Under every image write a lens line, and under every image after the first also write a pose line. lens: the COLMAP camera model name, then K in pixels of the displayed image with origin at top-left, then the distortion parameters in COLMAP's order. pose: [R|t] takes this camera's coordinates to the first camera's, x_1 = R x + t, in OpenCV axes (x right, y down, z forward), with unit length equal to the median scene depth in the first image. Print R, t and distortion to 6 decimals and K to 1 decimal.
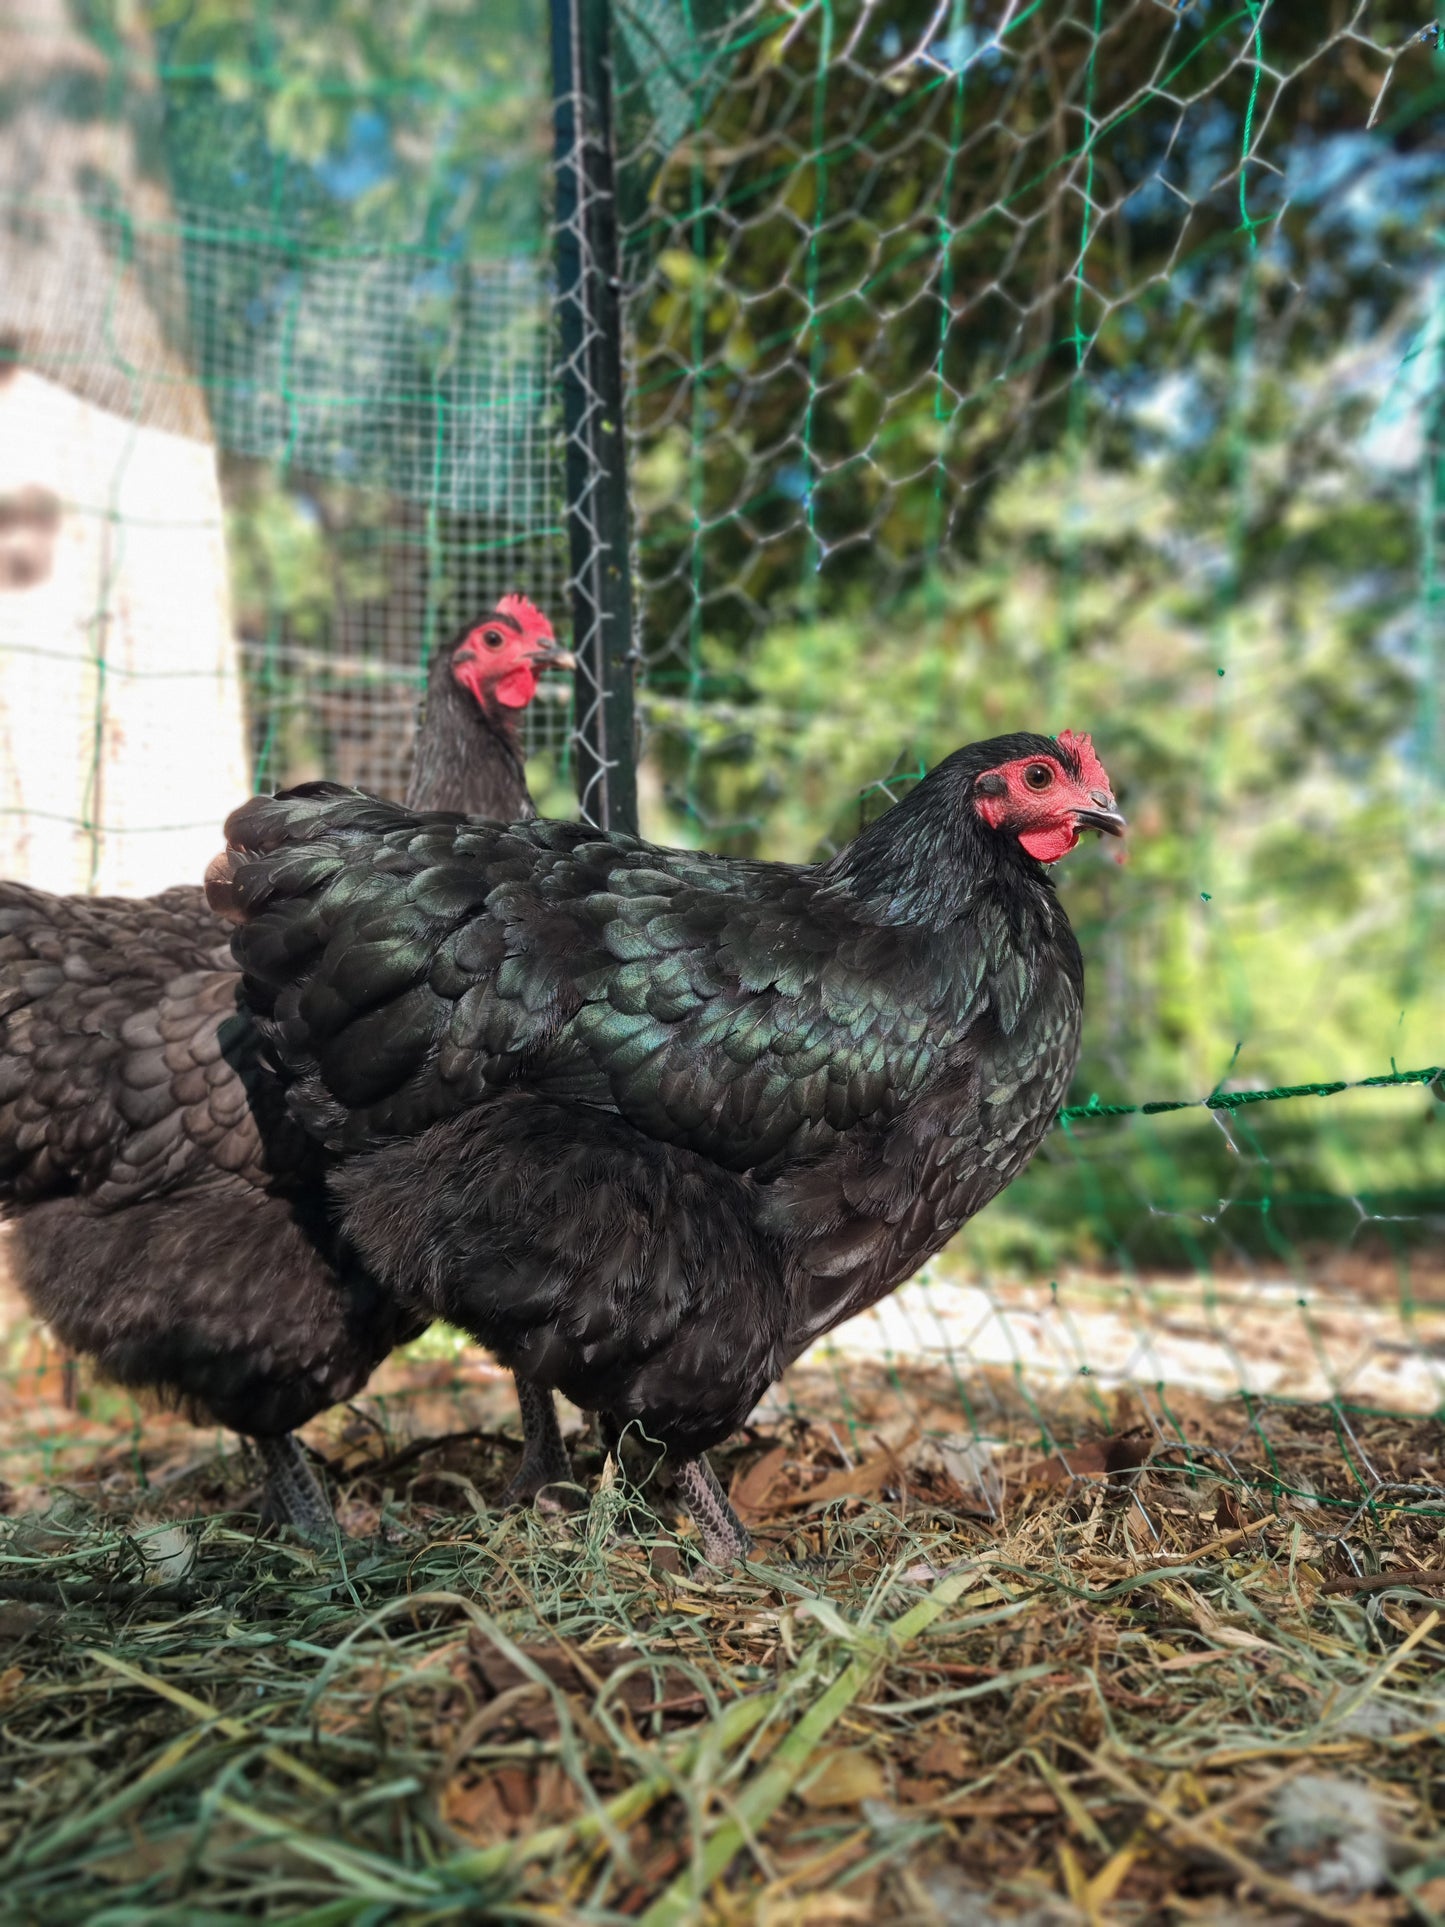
lens RADIAL K [[1424.7, 0, 722.5], [0, 1424.7, 963.5], [0, 0, 1]] dist [0.030965, -0.025992]
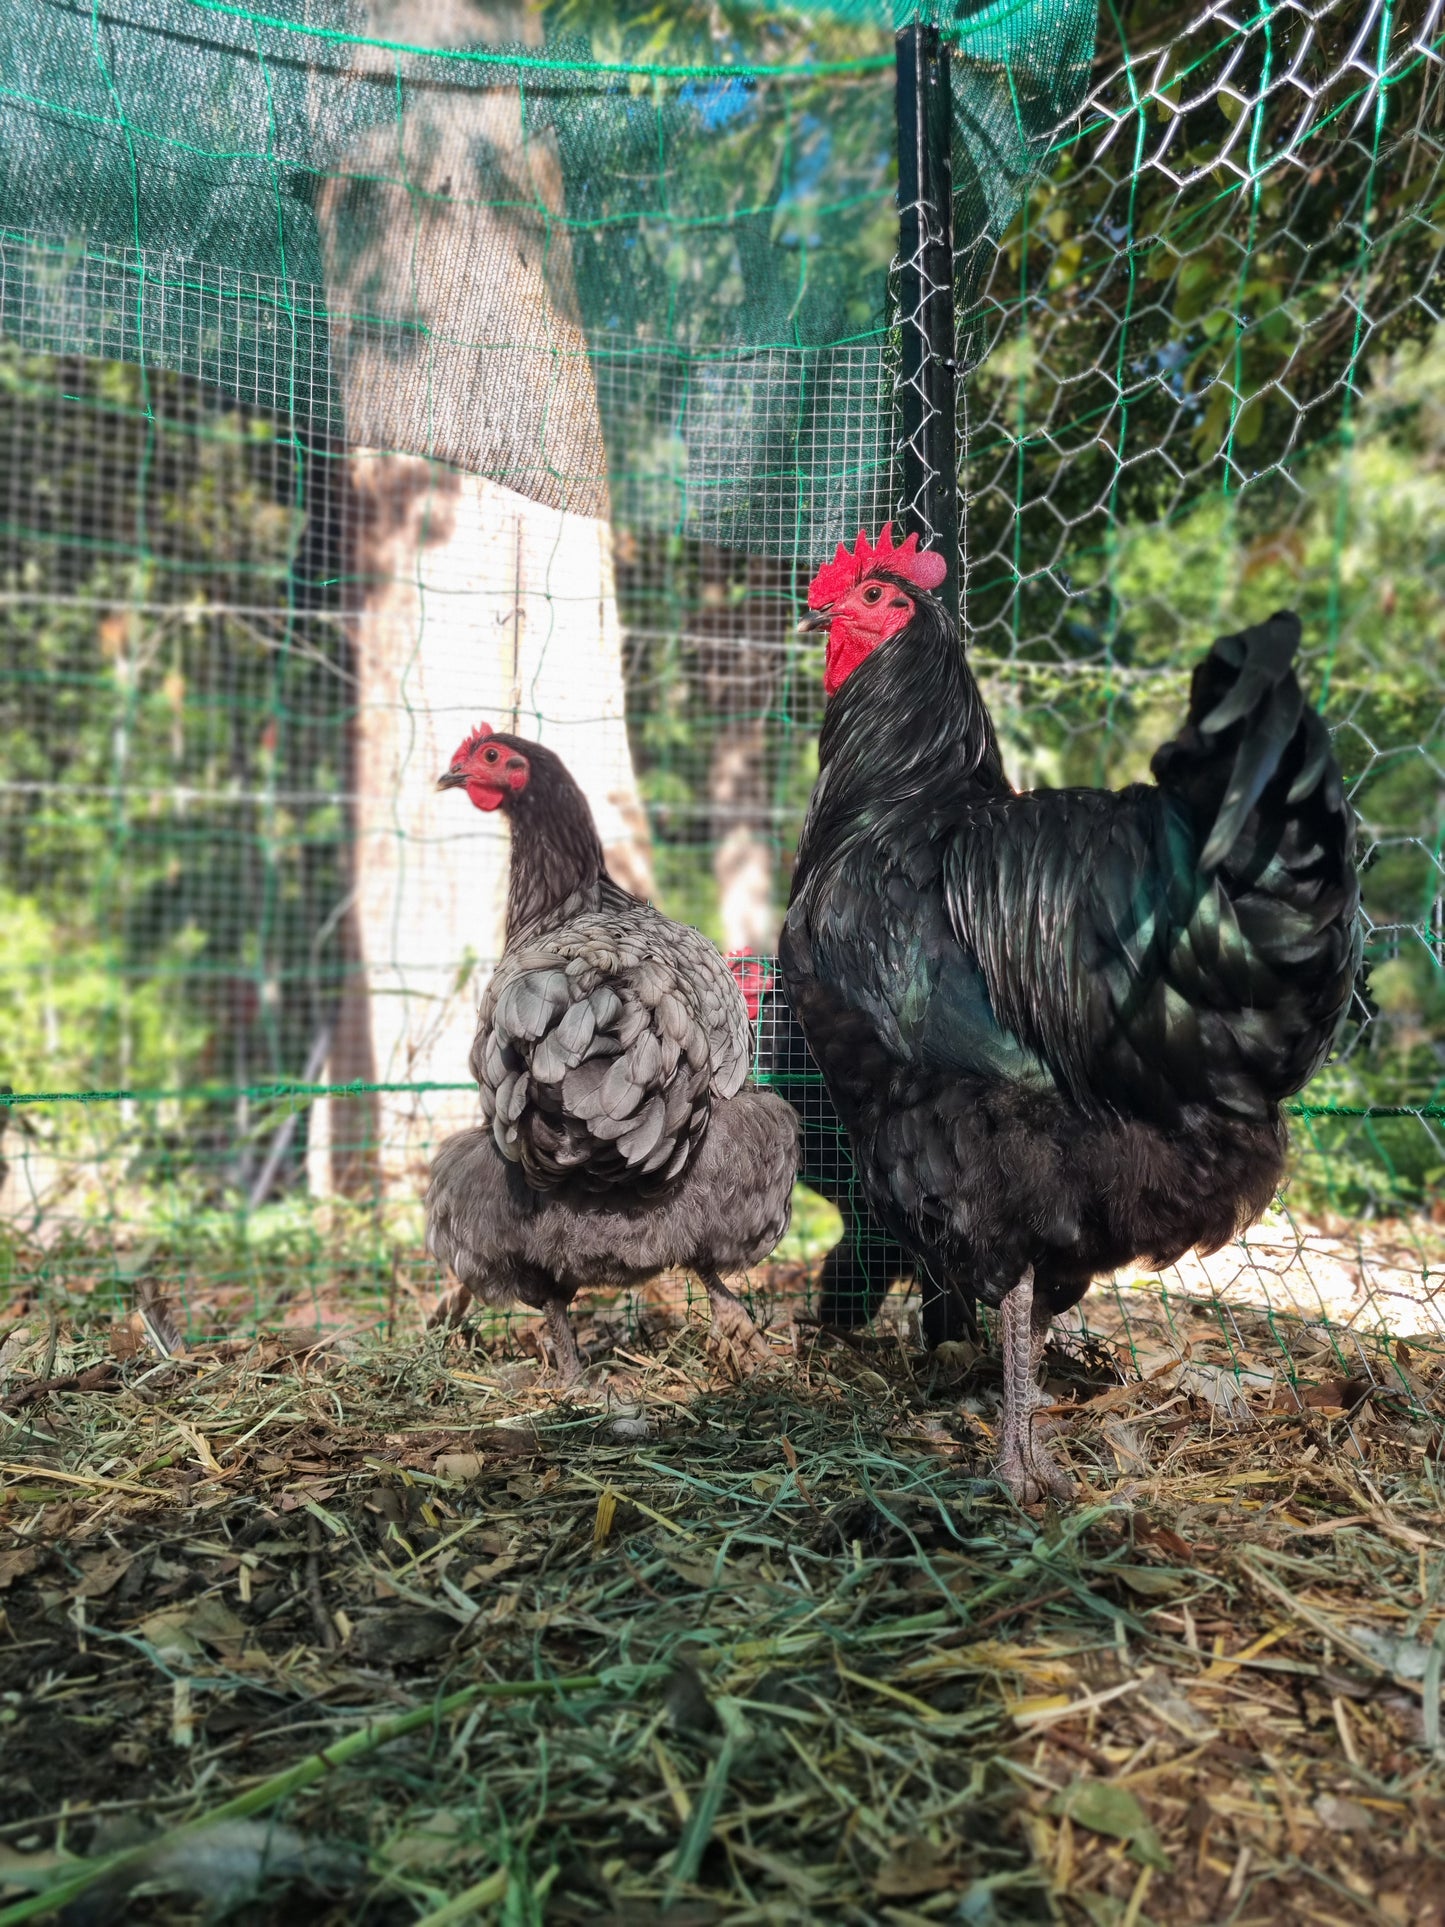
lens RADIAL K [[1429.1, 0, 747.9], [0, 1429.1, 975.1], [0, 0, 1]] dist [0.026849, -0.011484]
pose [[0.974394, 0.019600, -0.223992, 0.034359], [-0.003679, 0.997450, 0.071275, -0.066419], [0.224818, -0.068626, 0.971981, -0.192061]]
